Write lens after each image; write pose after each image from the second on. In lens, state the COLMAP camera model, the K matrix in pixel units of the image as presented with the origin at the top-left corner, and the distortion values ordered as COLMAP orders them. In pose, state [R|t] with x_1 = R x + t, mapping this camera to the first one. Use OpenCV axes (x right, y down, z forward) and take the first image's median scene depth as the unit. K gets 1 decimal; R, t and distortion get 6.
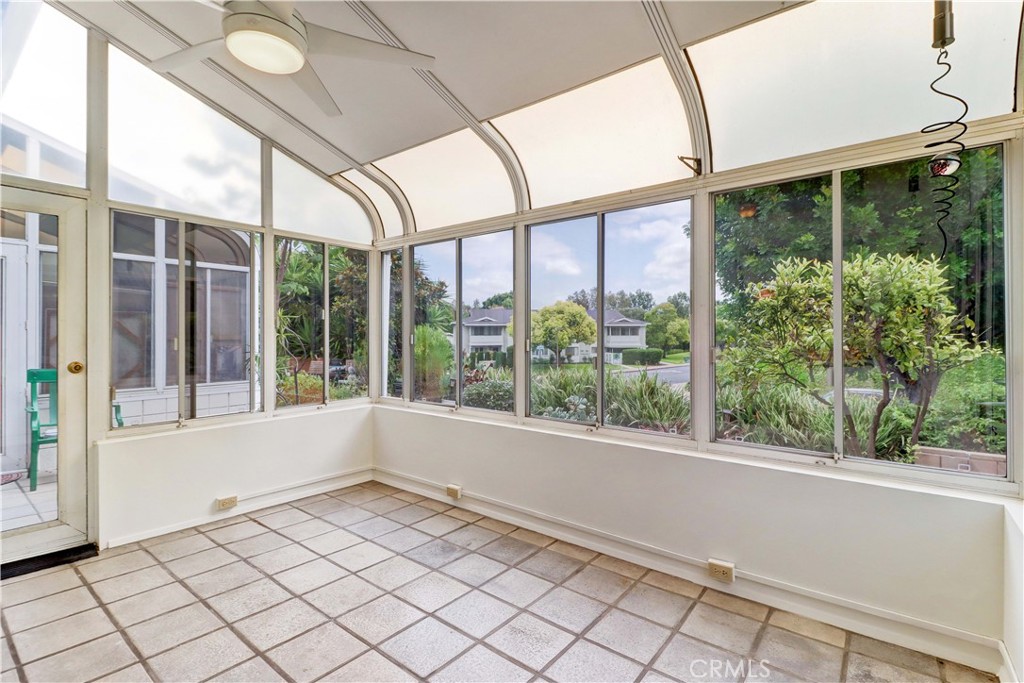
lens RADIAL K [[472.6, 0, 513.6], [0, 472.6, 333.8], [0, 0, 1]] dist [0.015400, -0.013337]
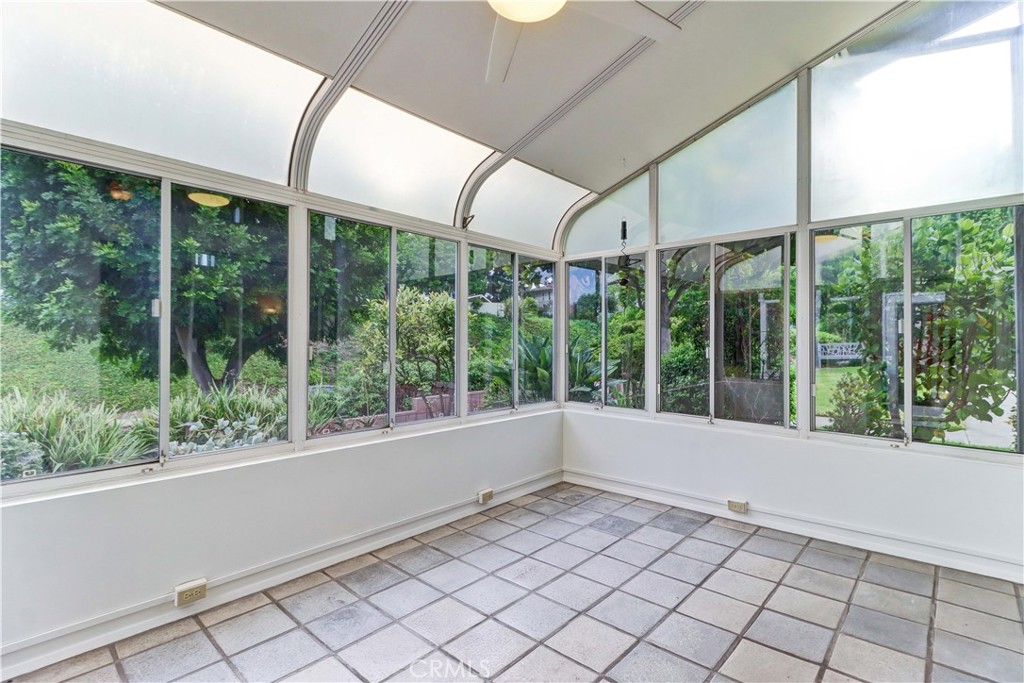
lens RADIAL K [[472.6, 0, 513.6], [0, 472.6, 333.8], [0, 0, 1]] dist [0.015400, -0.013337]
pose [[0.091191, 0.009748, 0.995786, -0.933217], [0.000796, 0.999951, -0.009862, -0.008665], [-0.995833, 0.001692, 0.091179, 0.664314]]
